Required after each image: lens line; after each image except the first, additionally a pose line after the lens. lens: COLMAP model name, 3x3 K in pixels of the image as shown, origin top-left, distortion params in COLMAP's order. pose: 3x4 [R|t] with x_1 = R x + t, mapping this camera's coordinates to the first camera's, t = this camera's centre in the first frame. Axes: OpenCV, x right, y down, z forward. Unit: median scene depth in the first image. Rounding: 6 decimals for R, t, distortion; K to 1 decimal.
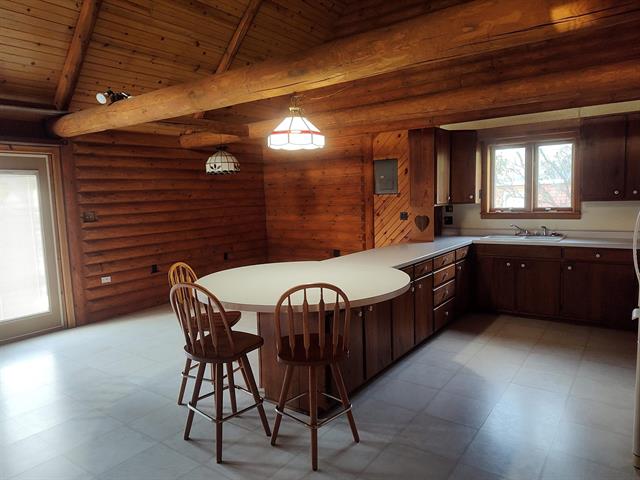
lens RADIAL K [[440.9, 0, 320.0], [0, 440.9, 240.0], [0, 0, 1]] dist [0.048140, -0.001356]
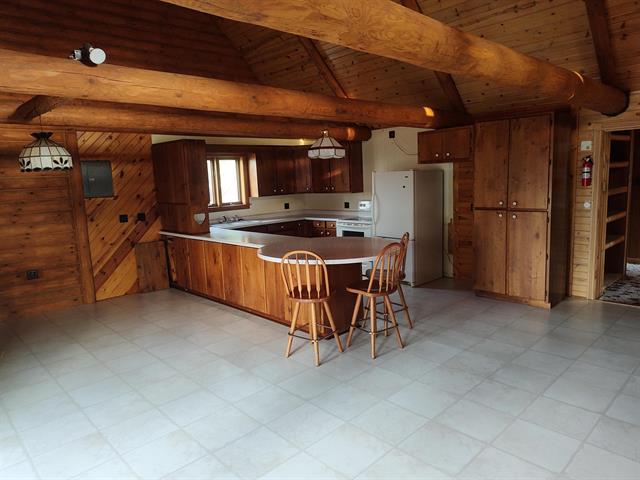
lens RADIAL K [[440.9, 0, 320.0], [0, 440.9, 240.0], [0, 0, 1]] dist [0.048140, -0.001356]
pose [[0.178157, -0.118758, 0.976809, -0.735270], [0.142097, 0.985390, 0.093884, -0.037430], [-0.973688, 0.122075, 0.192430, 0.375036]]
